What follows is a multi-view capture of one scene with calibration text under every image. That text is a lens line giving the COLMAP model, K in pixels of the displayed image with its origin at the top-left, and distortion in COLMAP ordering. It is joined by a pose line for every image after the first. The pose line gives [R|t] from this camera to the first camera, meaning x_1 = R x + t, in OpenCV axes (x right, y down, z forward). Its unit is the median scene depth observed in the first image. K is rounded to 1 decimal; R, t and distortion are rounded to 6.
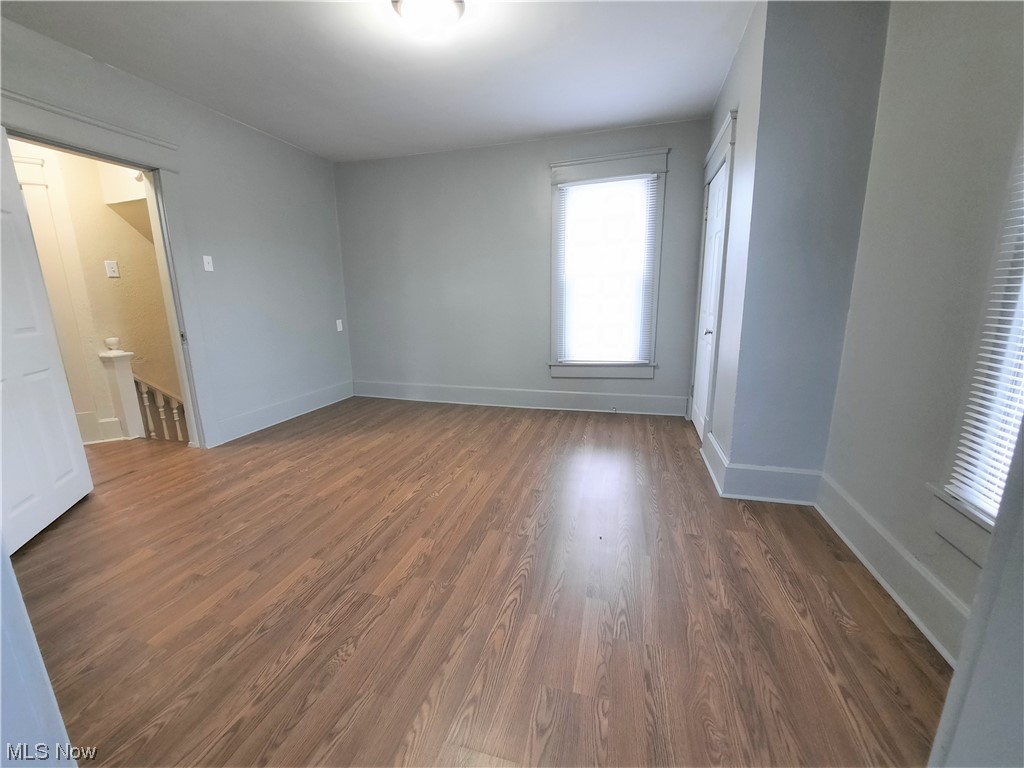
lens RADIAL K [[410.0, 0, 506.2], [0, 410.0, 390.1], [0, 0, 1]] dist [-0.015622, -0.000526]
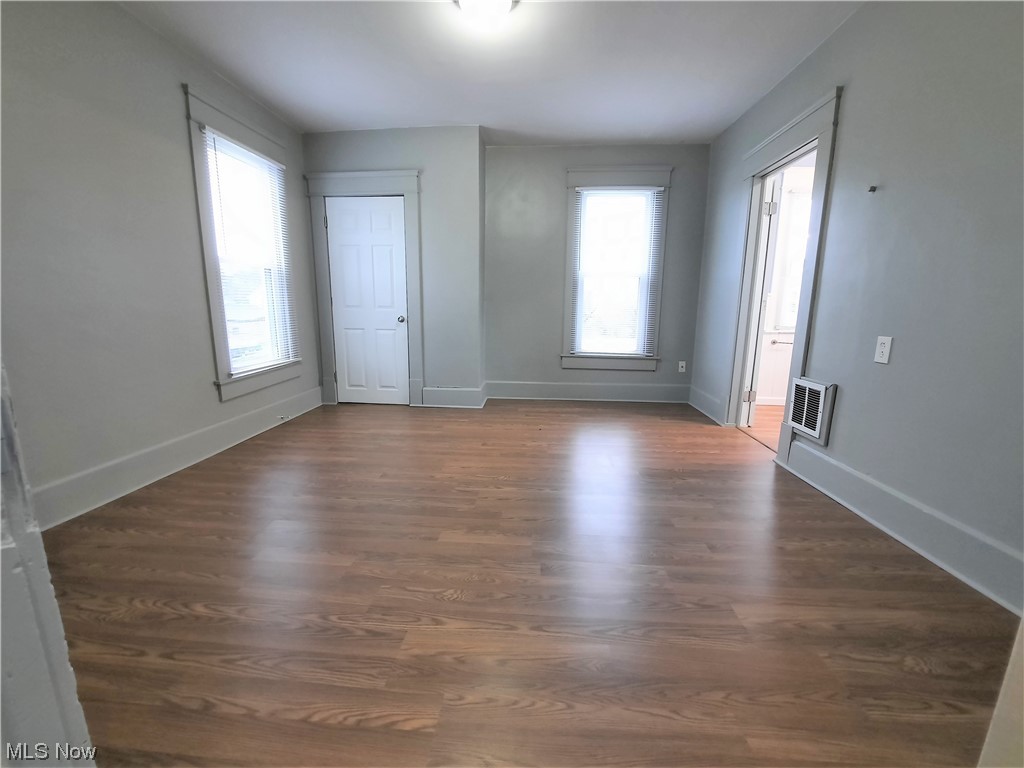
lens RADIAL K [[410.0, 0, 508.9], [0, 410.0, 378.9], [0, 0, 1]] dist [-0.015622, -0.000526]
pose [[-0.205040, -0.153529, 0.966637, -0.945088], [0.218839, 0.955426, 0.198167, -0.145775], [-0.953975, 0.252170, -0.162302, 0.924801]]
